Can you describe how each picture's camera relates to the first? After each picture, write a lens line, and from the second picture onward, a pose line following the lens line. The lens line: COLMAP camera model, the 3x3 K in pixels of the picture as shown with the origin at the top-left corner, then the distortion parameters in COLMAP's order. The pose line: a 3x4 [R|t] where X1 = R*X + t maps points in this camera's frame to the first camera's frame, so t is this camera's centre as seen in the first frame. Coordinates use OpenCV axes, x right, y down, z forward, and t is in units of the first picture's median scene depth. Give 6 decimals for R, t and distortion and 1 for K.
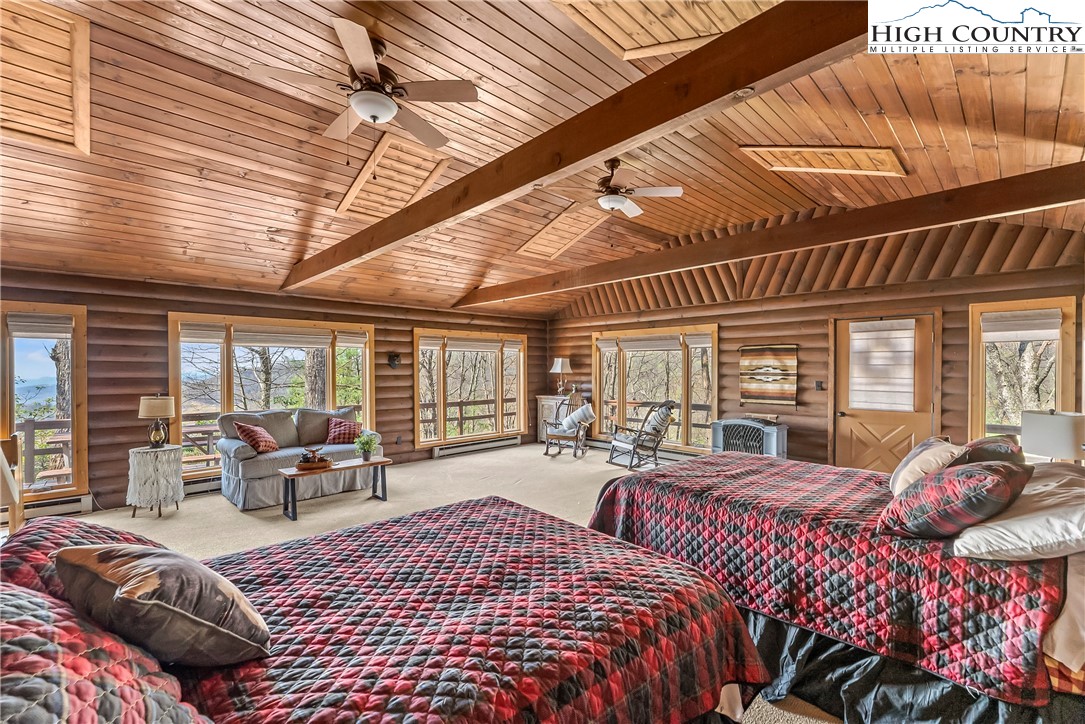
lens RADIAL K [[461.4, 0, 545.9], [0, 461.4, 368.8], [0, 0, 1]] dist [0.003305, 0.000313]
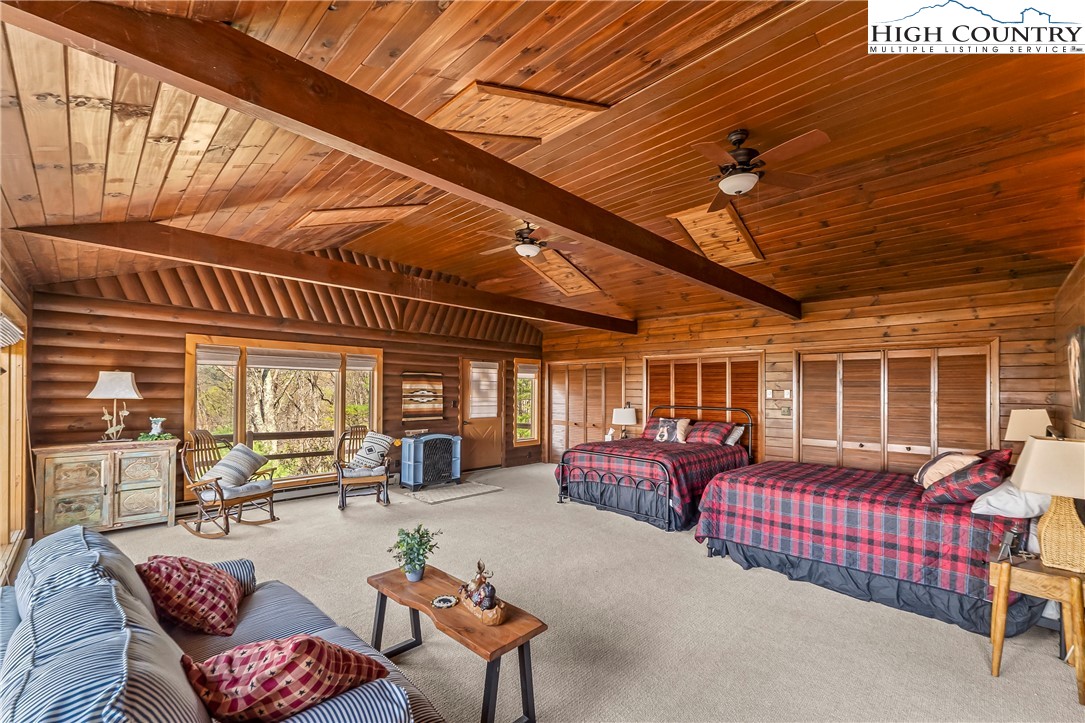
lens RADIAL K [[461.4, 0, 559.3], [0, 461.4, 389.3], [0, 0, 1]] dist [0.003305, 0.000313]
pose [[-0.035656, 0.004099, 0.999356, -0.737969], [-0.003358, 0.999985, -0.004221, -0.002539], [-0.999358, -0.003506, -0.035642, 0.666844]]
